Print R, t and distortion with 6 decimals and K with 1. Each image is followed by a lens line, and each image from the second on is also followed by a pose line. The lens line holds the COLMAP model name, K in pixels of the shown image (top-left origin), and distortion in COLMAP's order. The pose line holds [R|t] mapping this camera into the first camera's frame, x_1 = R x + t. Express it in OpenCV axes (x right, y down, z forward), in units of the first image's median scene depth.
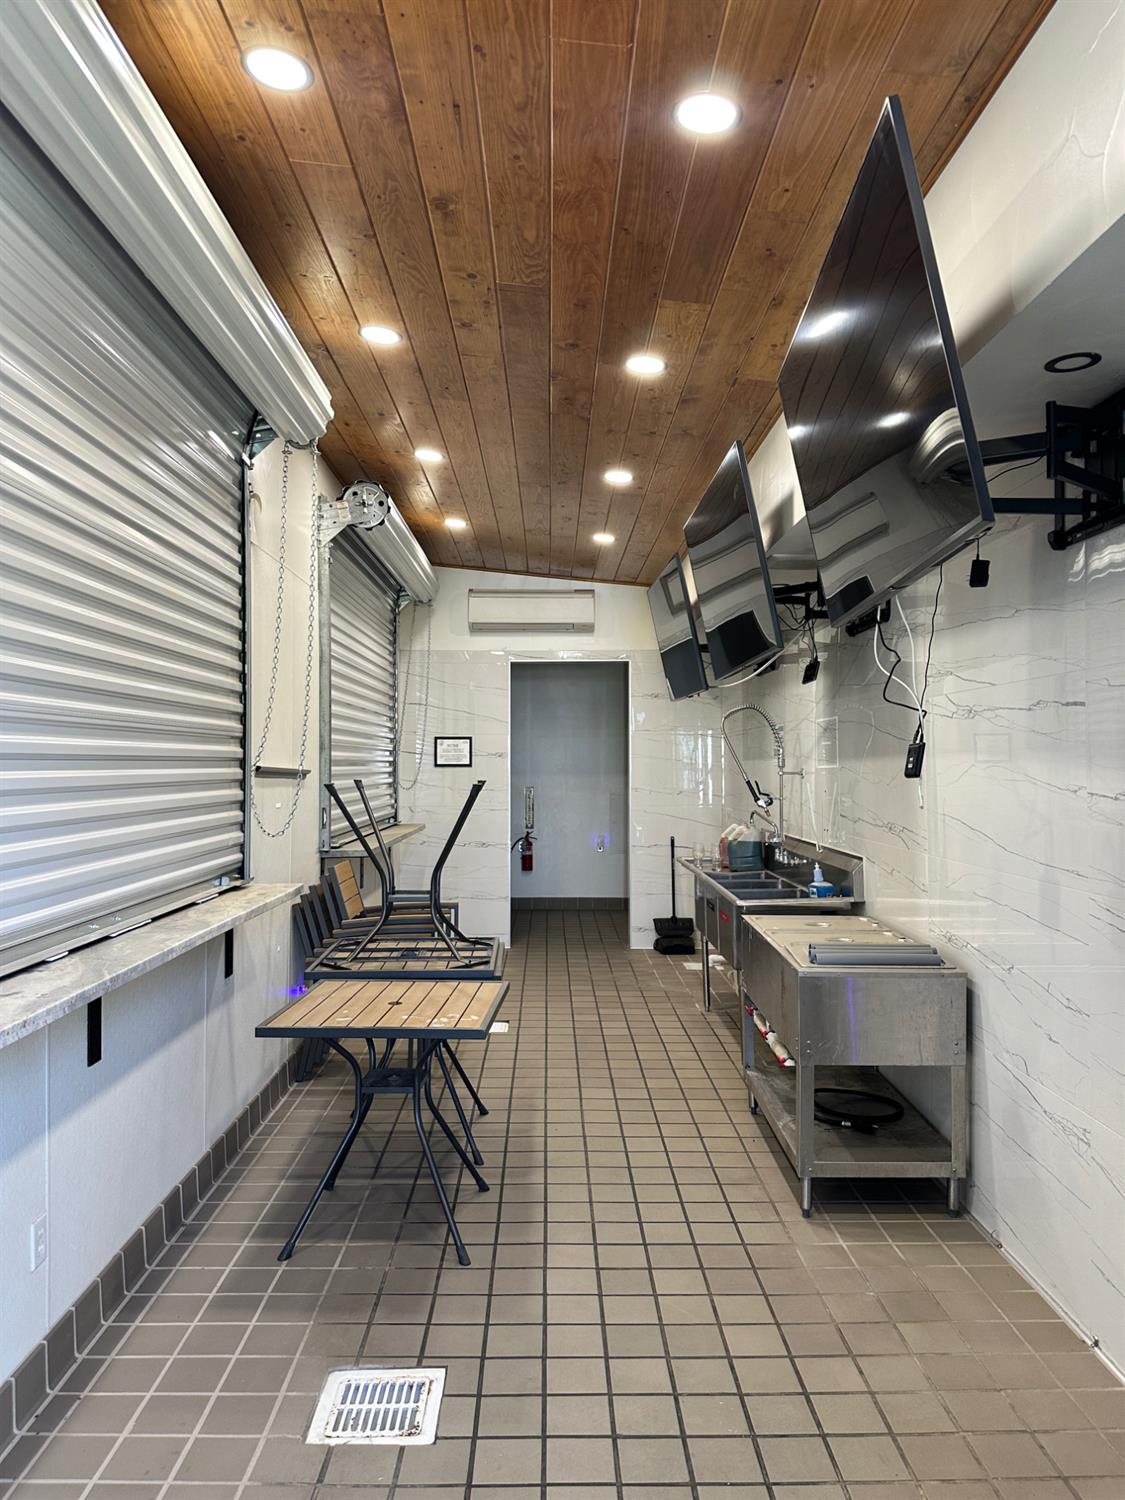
lens RADIAL K [[1068.4, 0, 567.1], [0, 1068.4, 752.4], [0, 0, 1]] dist [0.027424, -0.029346]
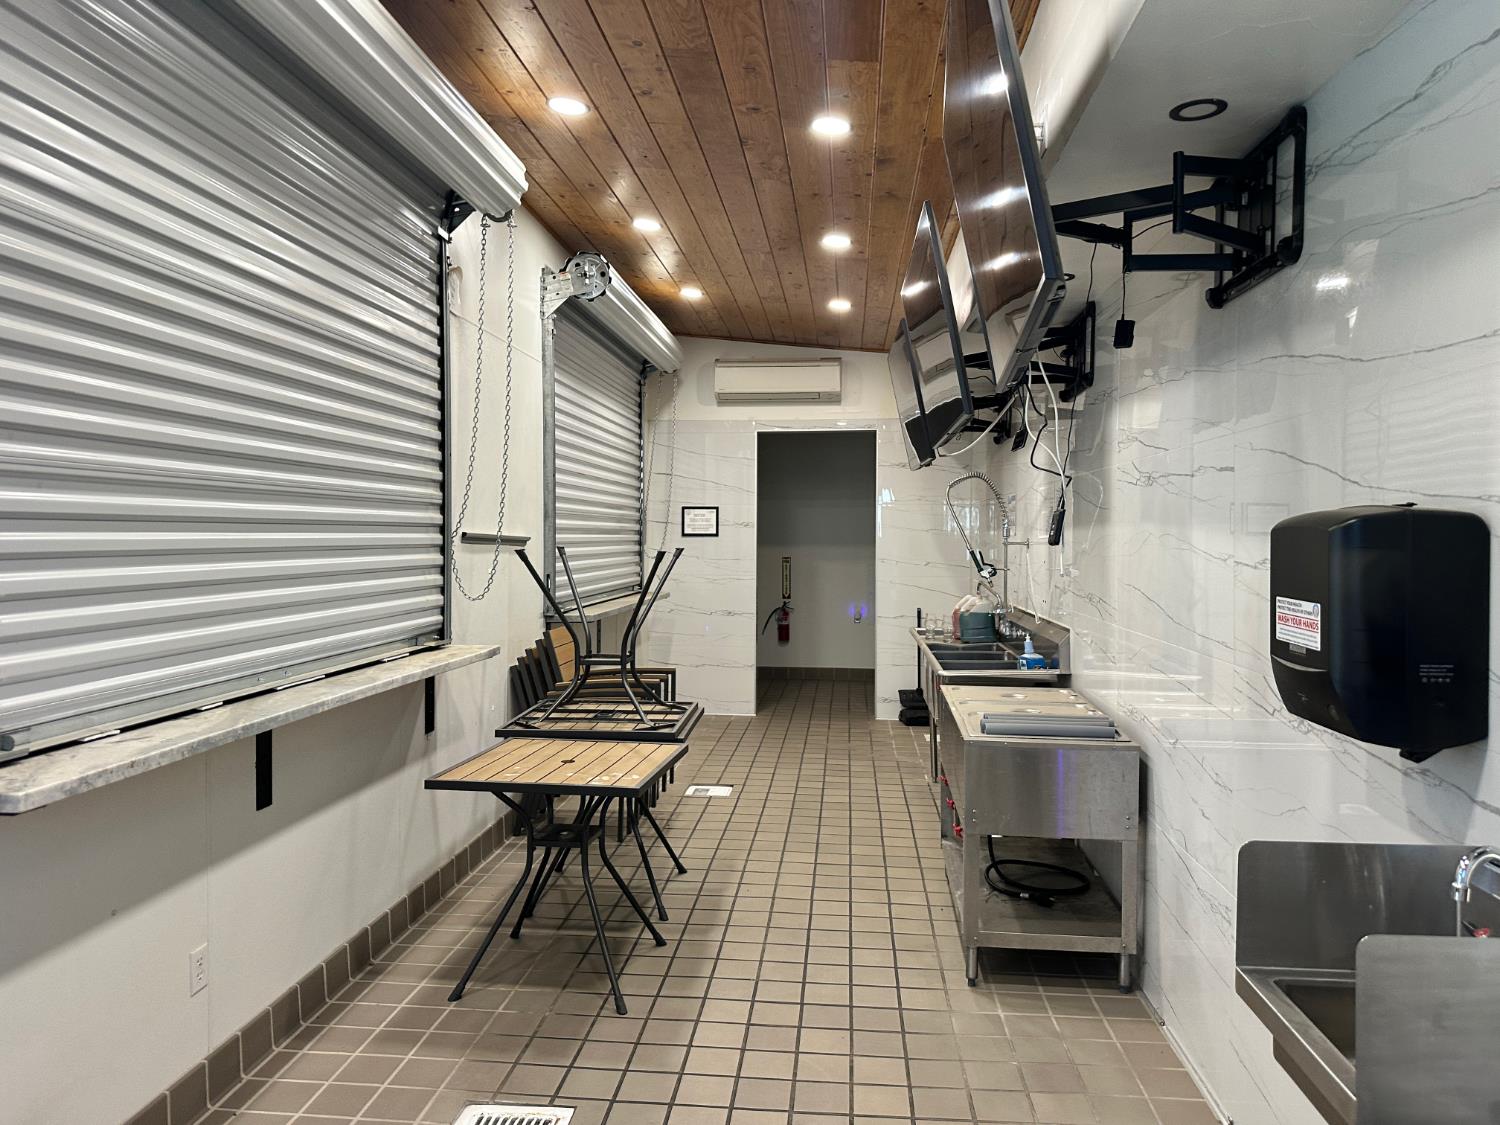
lens RADIAL K [[1068.4, 0, 748.4], [0, 1068.4, 555.5], [0, 0, 1]] dist [0.027424, -0.029346]
pose [[0.994546, 0.007240, -0.104046, 0.104883], [-0.004156, 0.999546, 0.029830, 0.003688], [0.104214, -0.029235, 0.994125, -0.001323]]
